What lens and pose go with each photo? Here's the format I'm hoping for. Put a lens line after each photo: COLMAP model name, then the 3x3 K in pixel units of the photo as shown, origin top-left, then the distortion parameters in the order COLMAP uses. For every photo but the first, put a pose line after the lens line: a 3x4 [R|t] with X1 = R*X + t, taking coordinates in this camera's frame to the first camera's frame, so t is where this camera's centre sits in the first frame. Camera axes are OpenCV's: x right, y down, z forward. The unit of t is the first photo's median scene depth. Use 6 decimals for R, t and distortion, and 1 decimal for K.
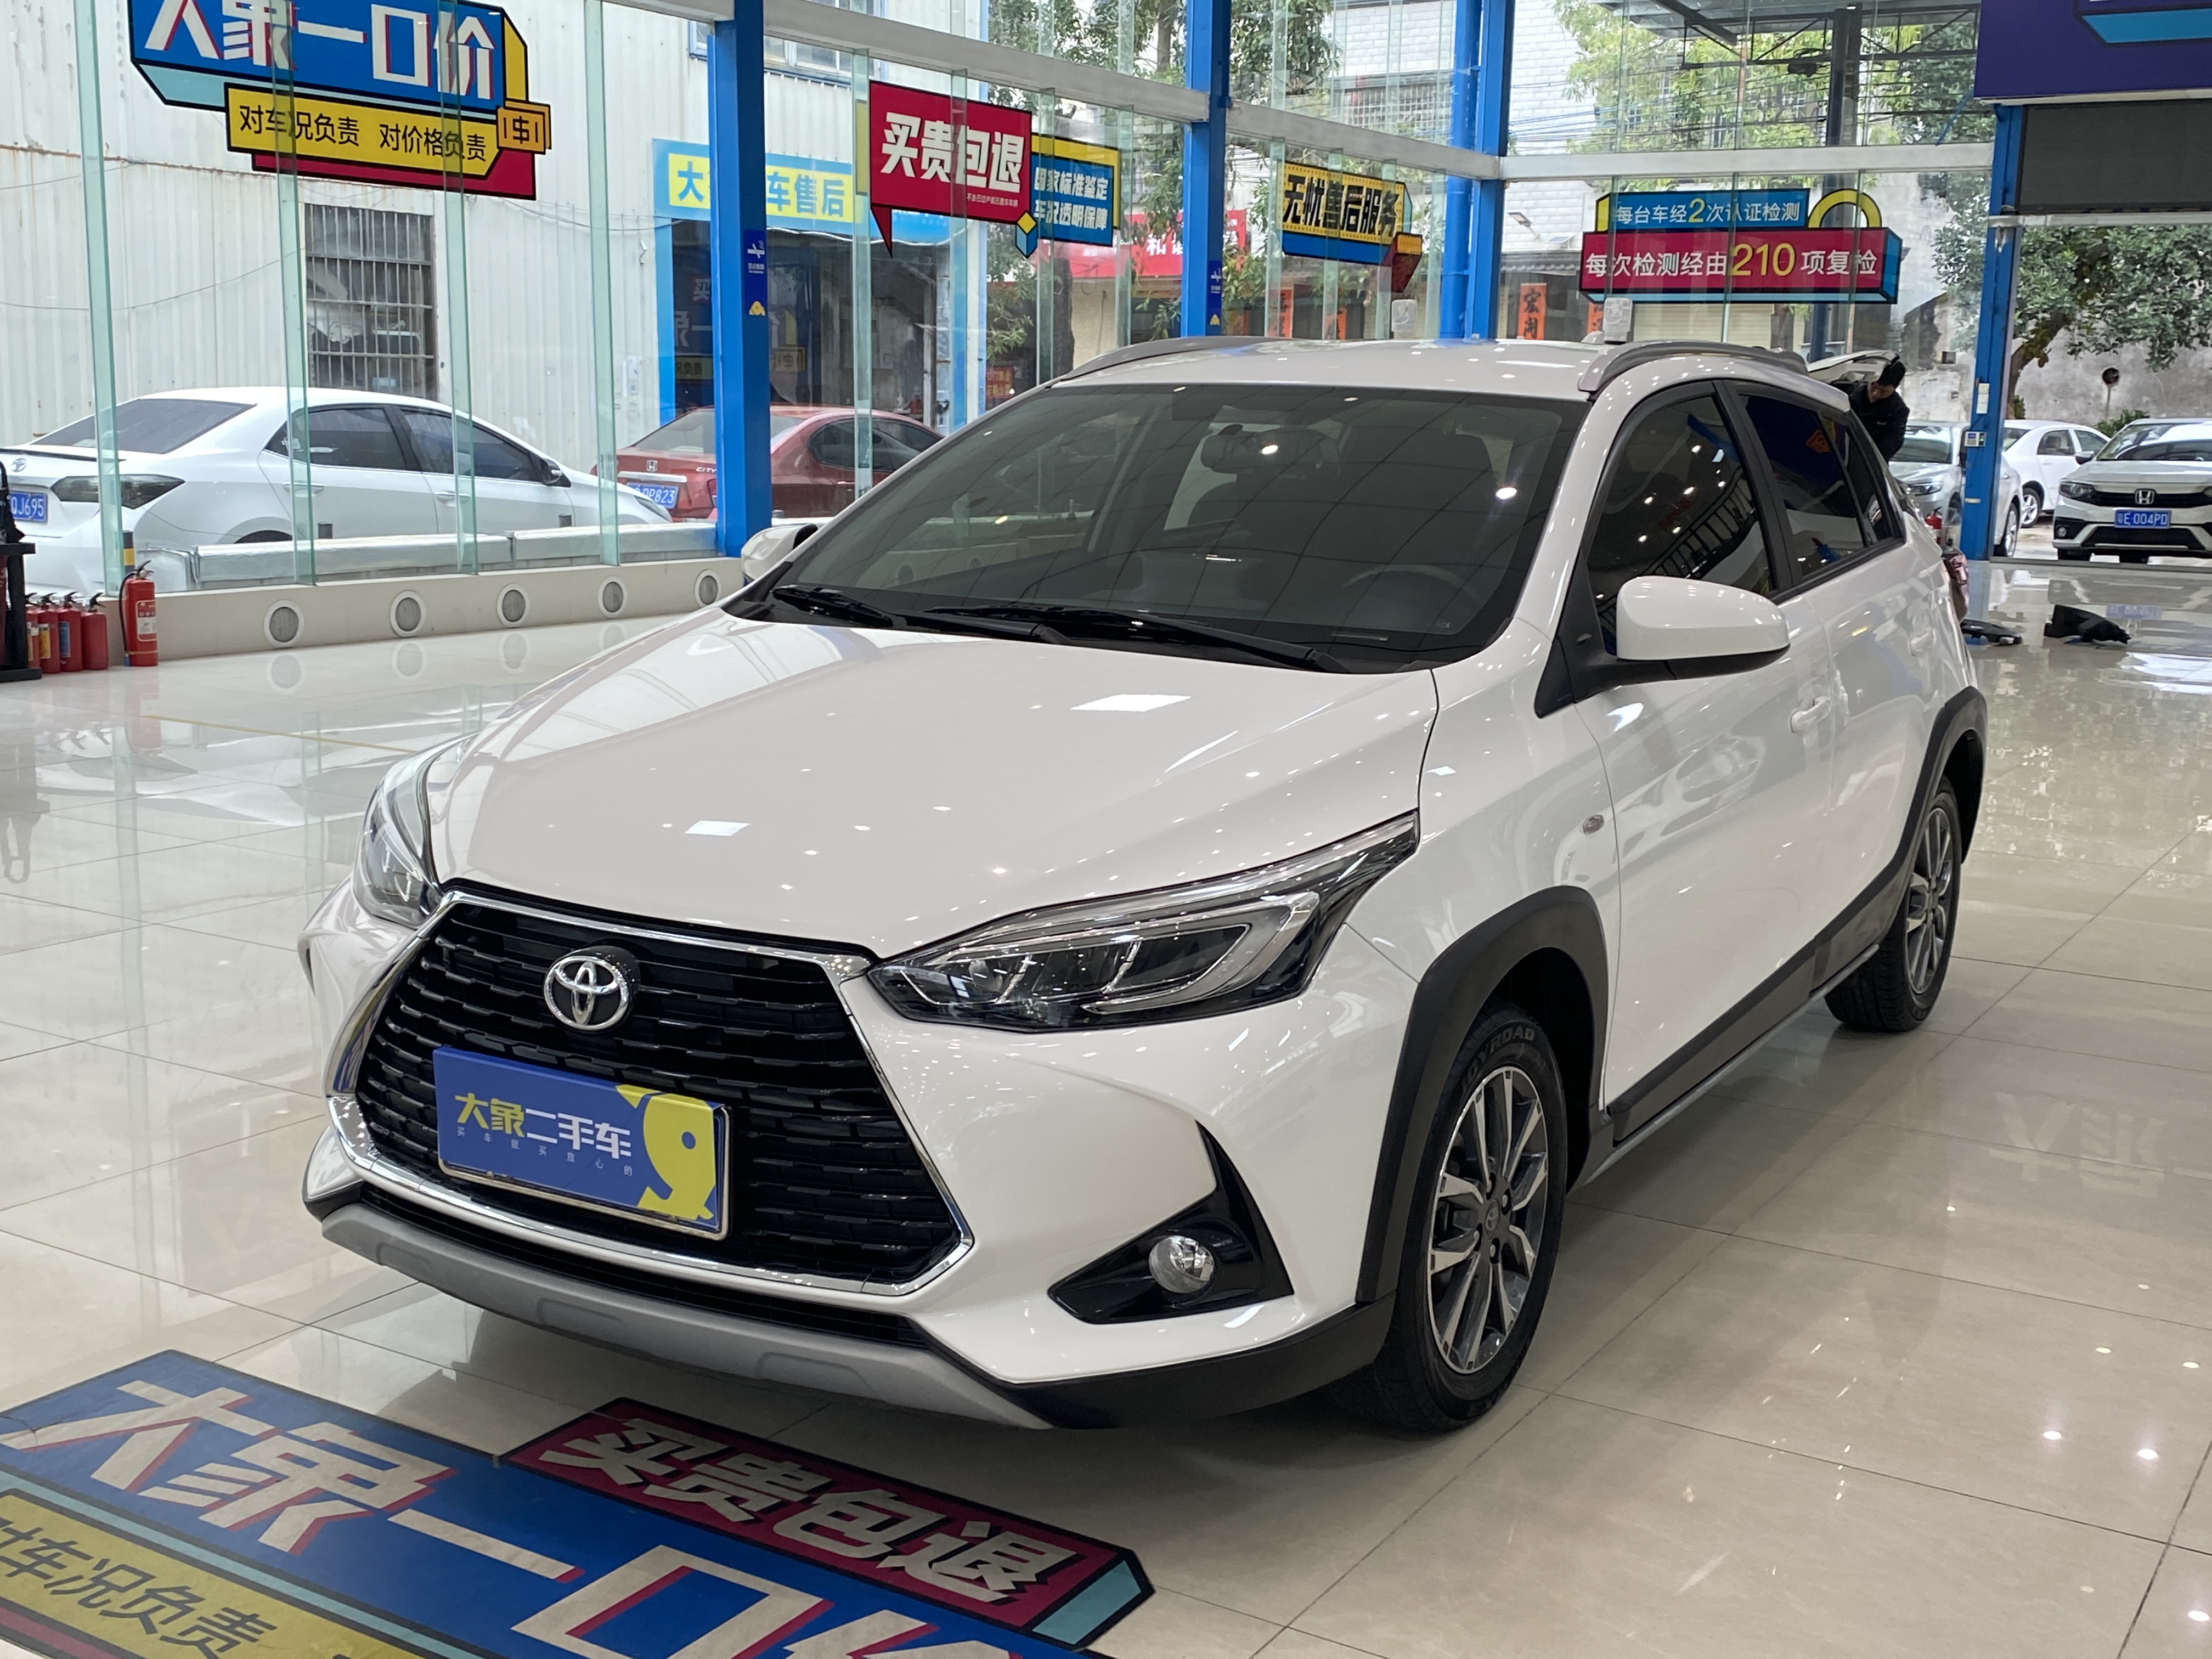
lens RADIAL K [[2401.2, 0, 1106.0], [0, 2401.2, 829.5], [0, 0, 1]] dist [0.103777, -0.273077]
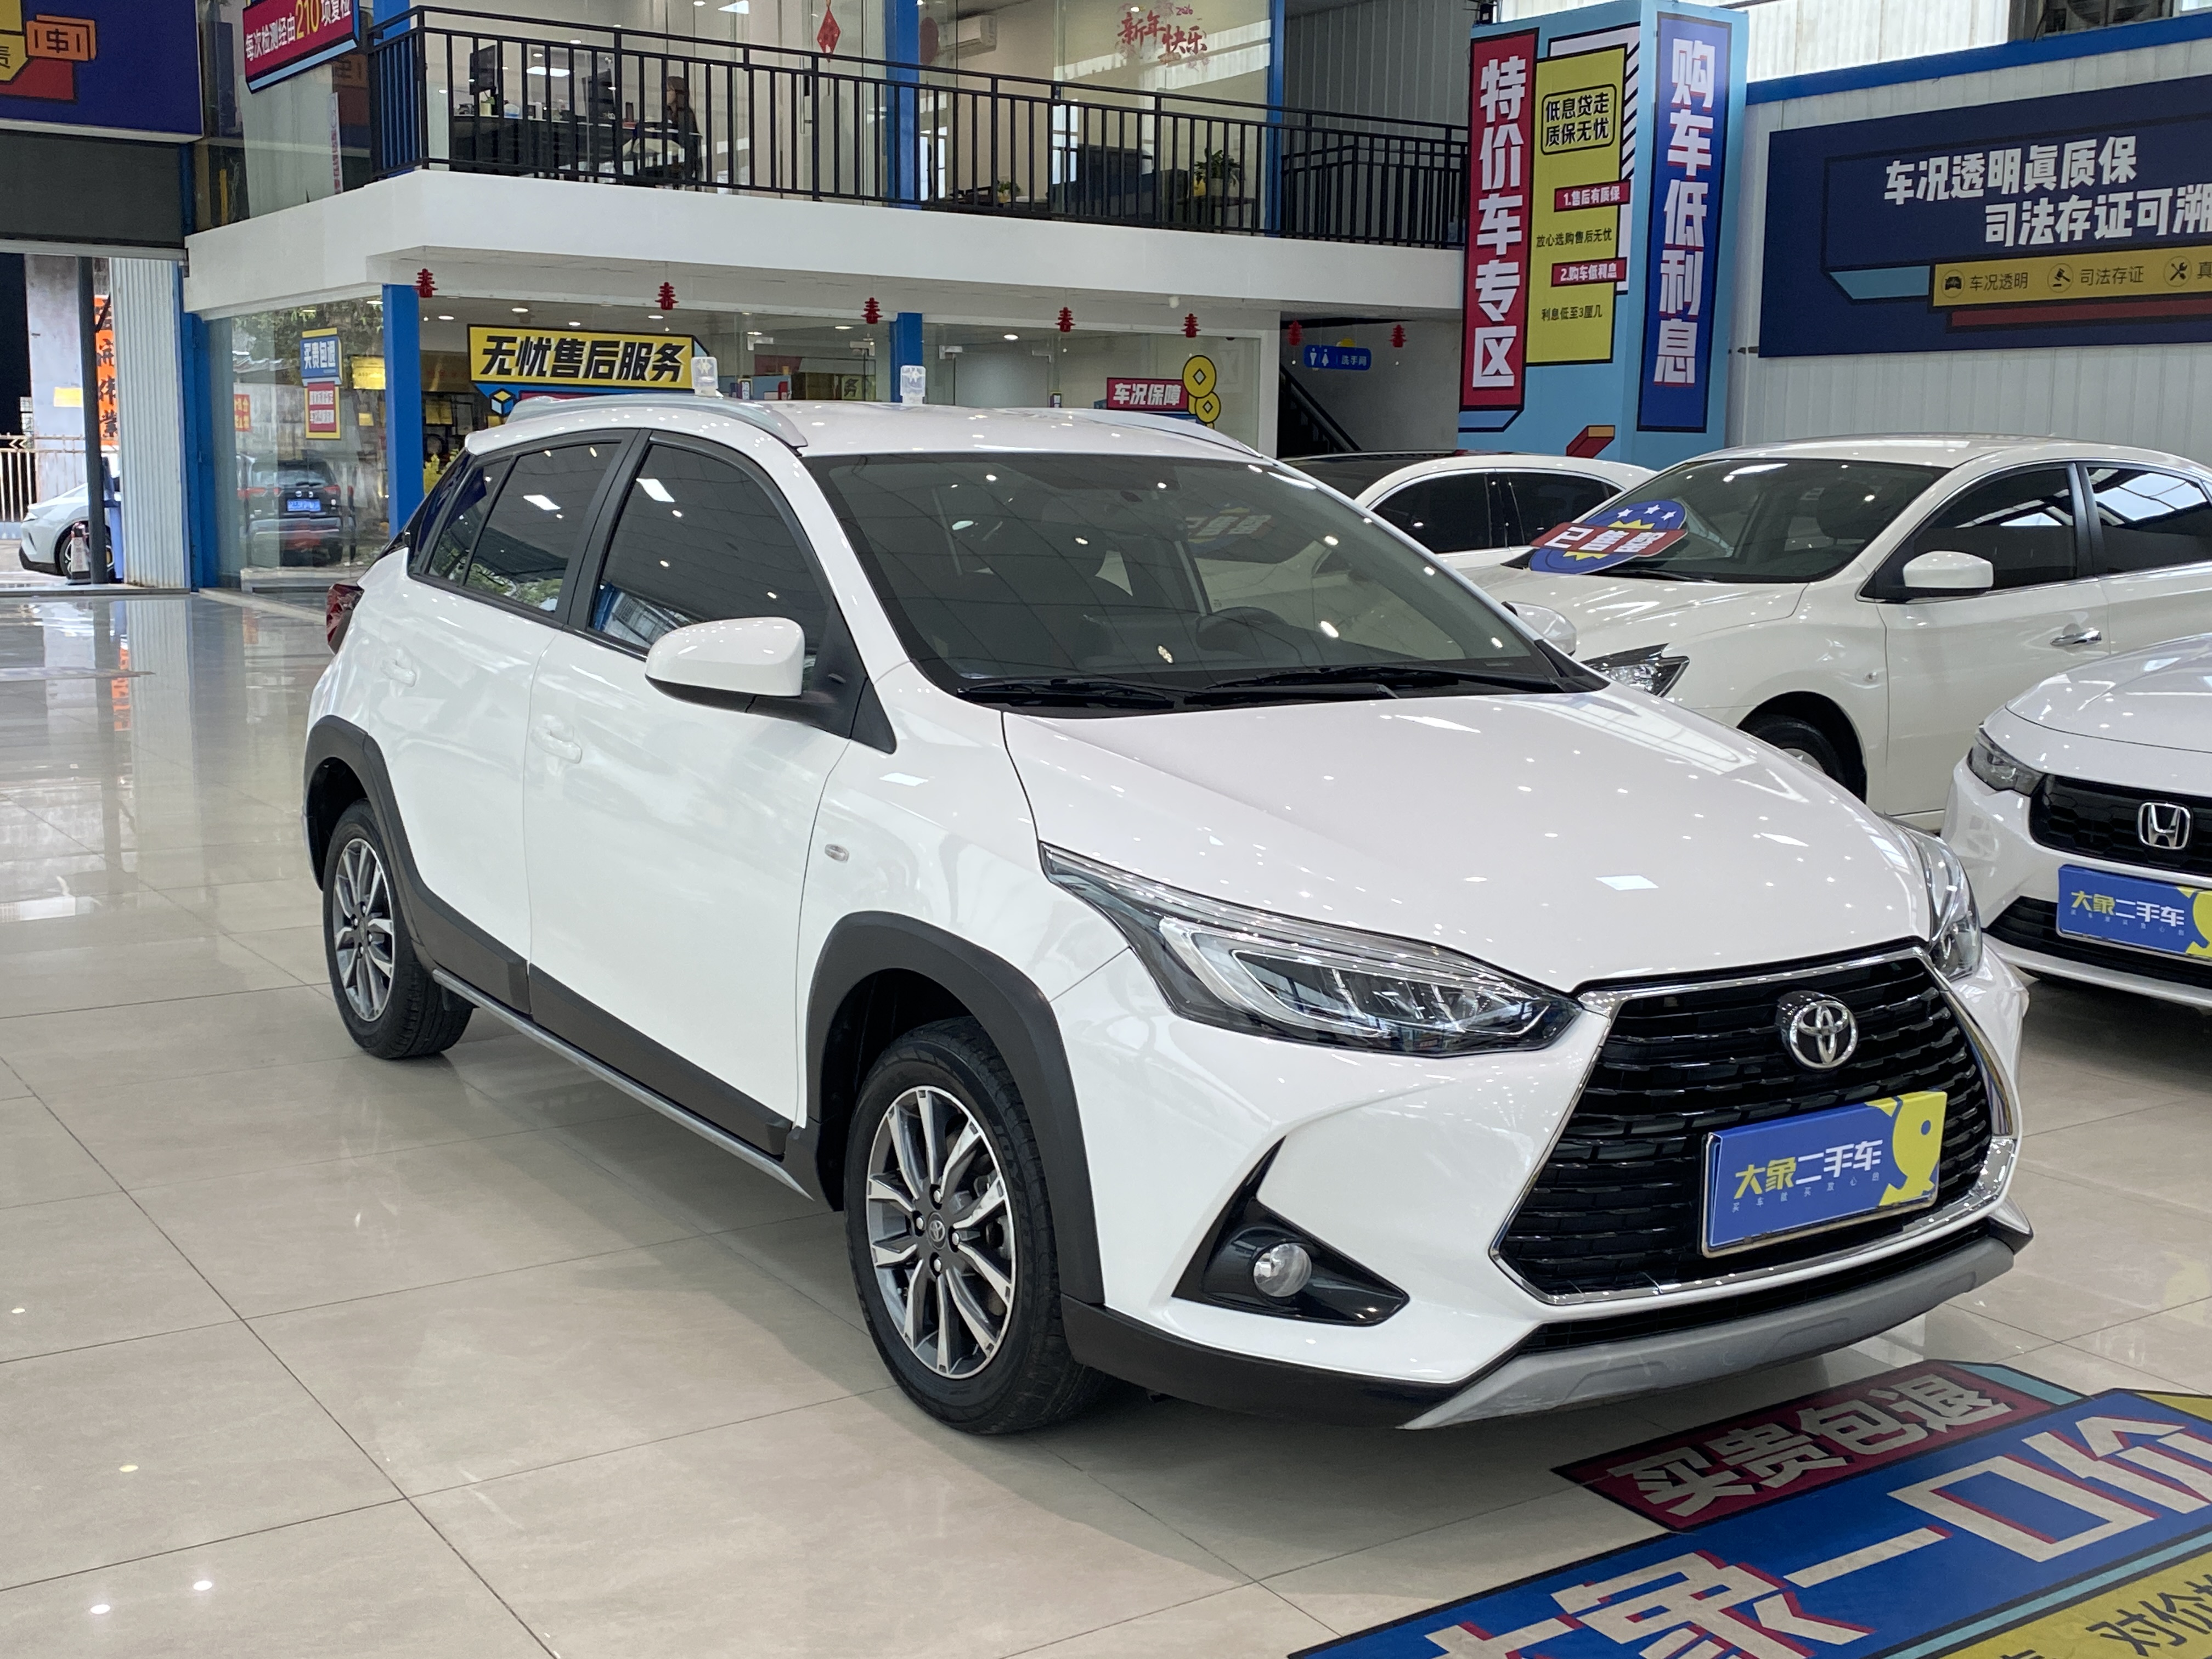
lens RADIAL K [[2401.2, 0, 1106.0], [0, 2401.2, 829.5], [0, 0, 1]] dist [0.103777, -0.273077]
pose [[0.428056, -0.149569, 0.891290, -1.244161], [0.152237, 0.984051, 0.092021, -0.164390], [-0.890838, 0.096297, 0.443999, 0.749961]]
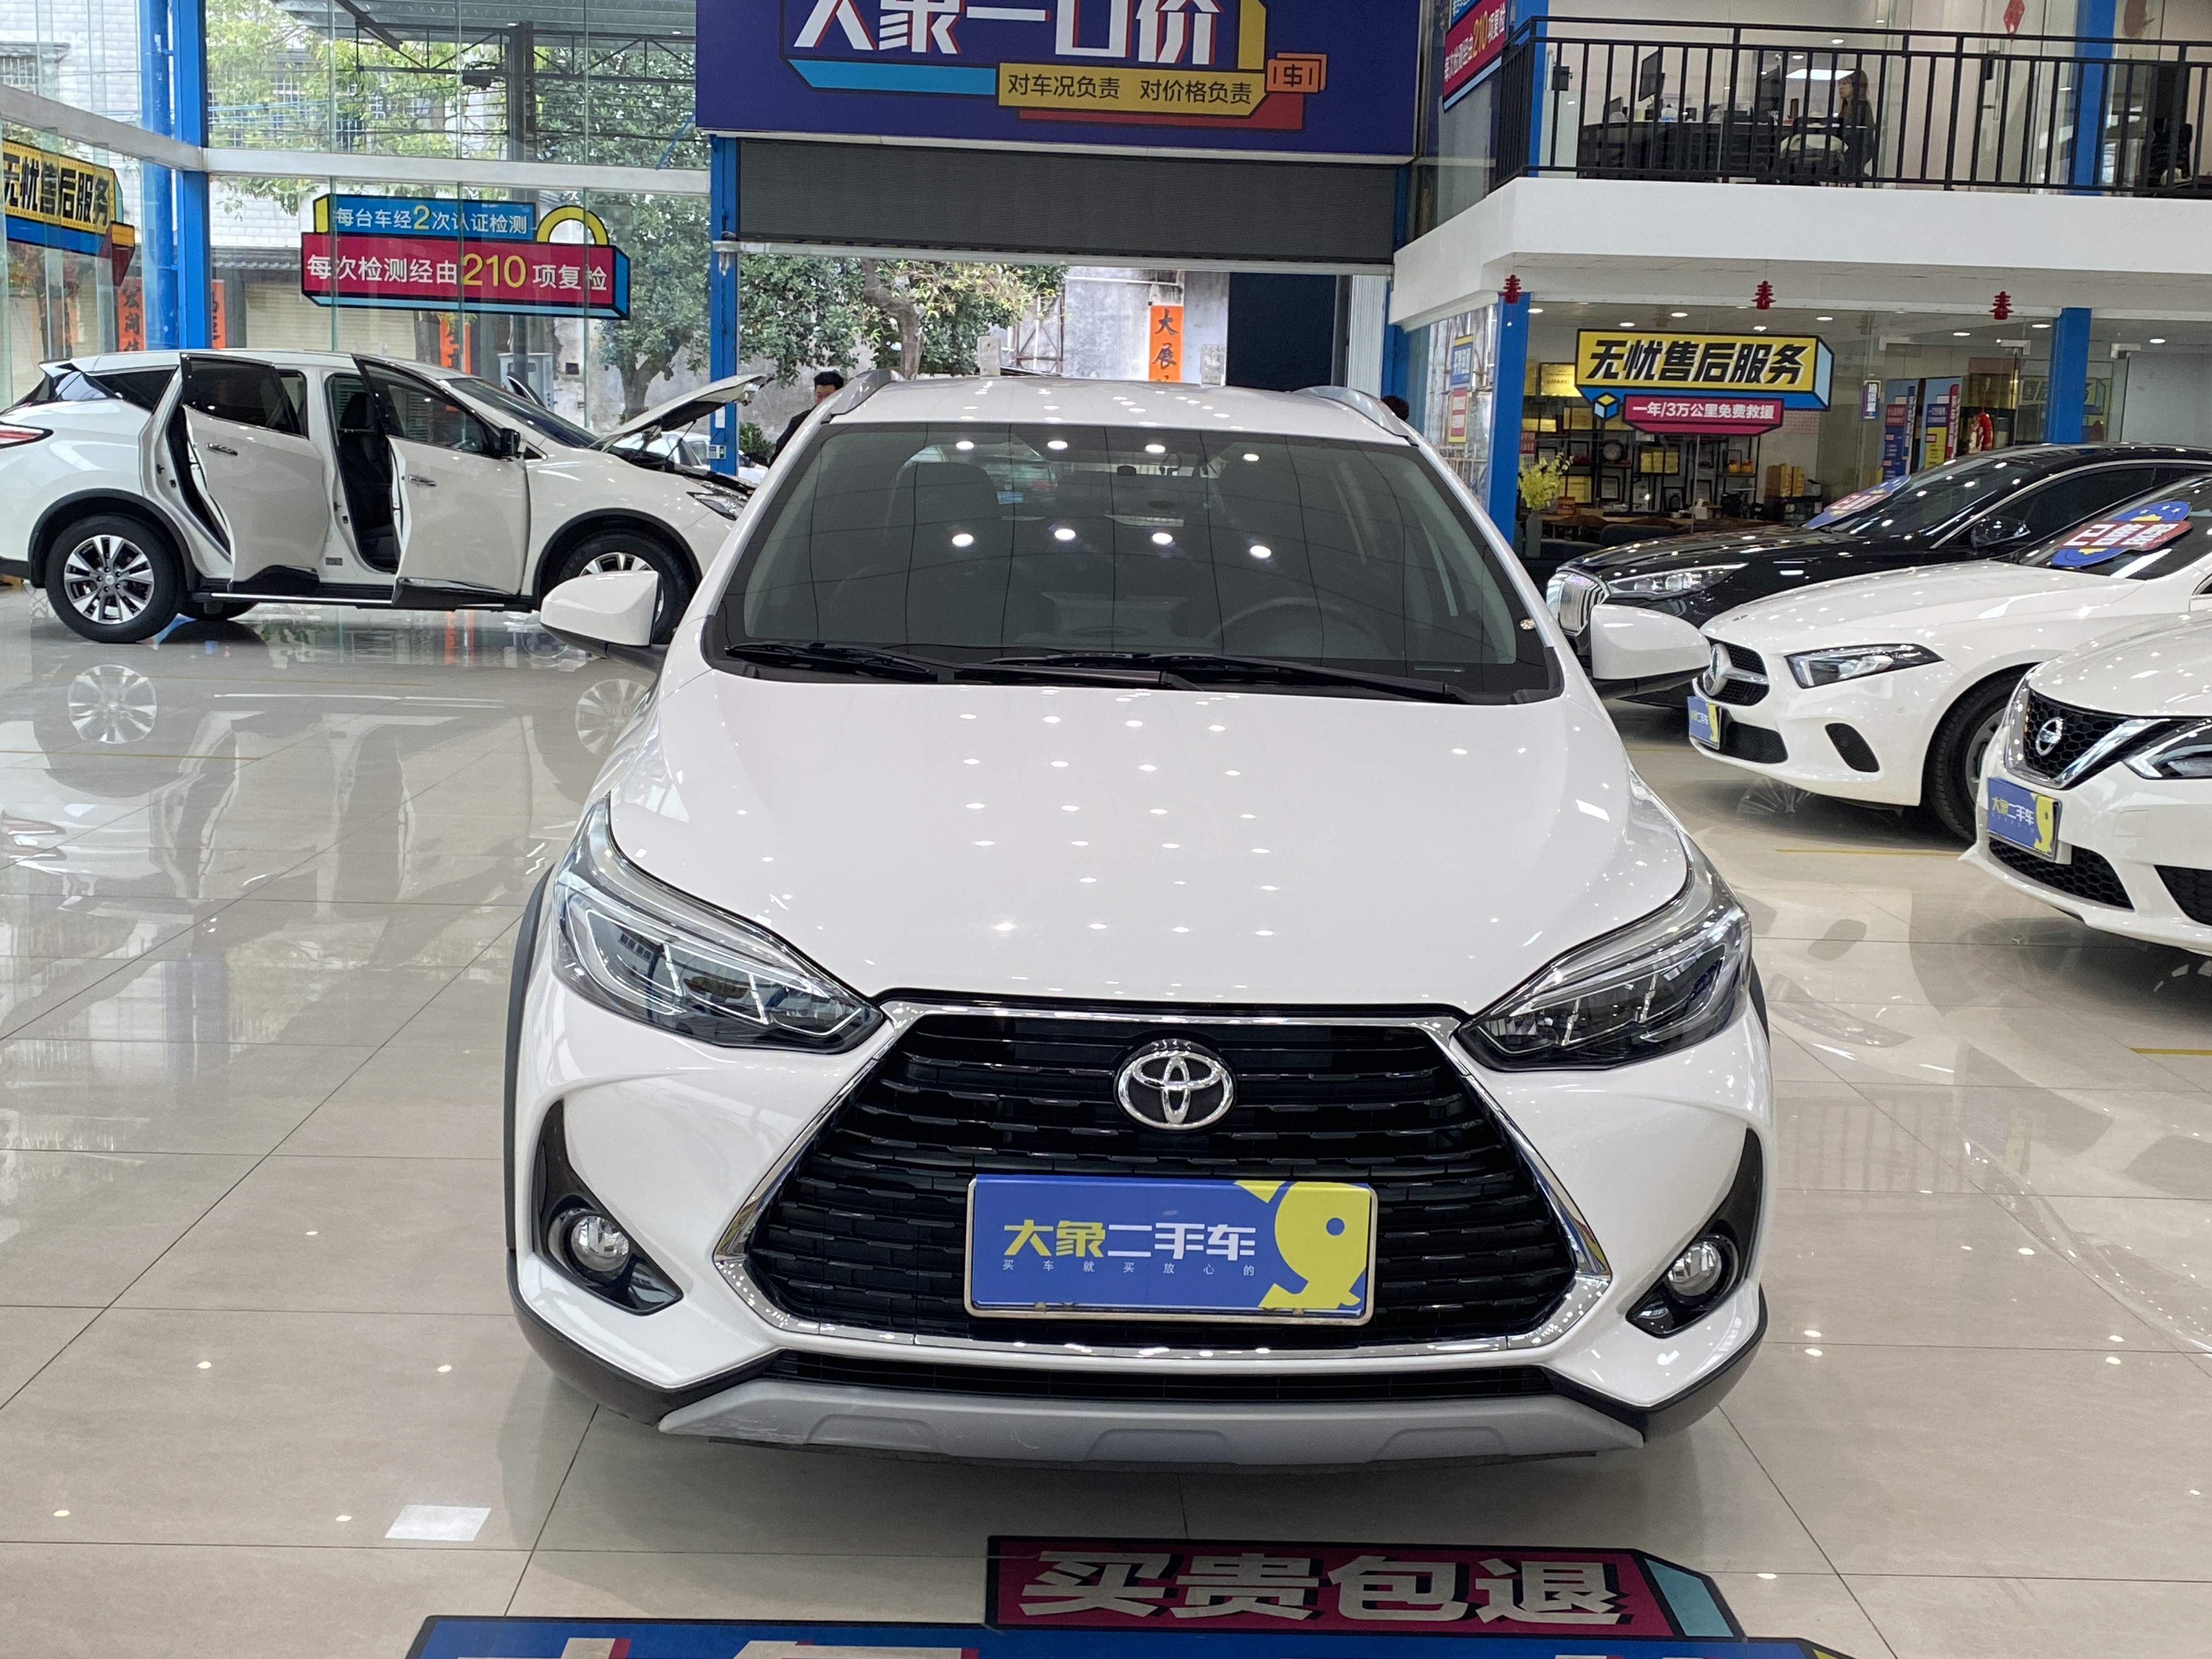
lens RADIAL K [[2404.9, 0, 1105.4], [0, 2404.9, 792.6], [0, 0, 1]] dist [0.108468, -0.270444]
pose [[0.841223, -0.071348, 0.535960, -0.691145], [0.080255, 0.996752, 0.006724, -0.052822], [-0.534699, 0.037357, 0.844217, 0.208221]]
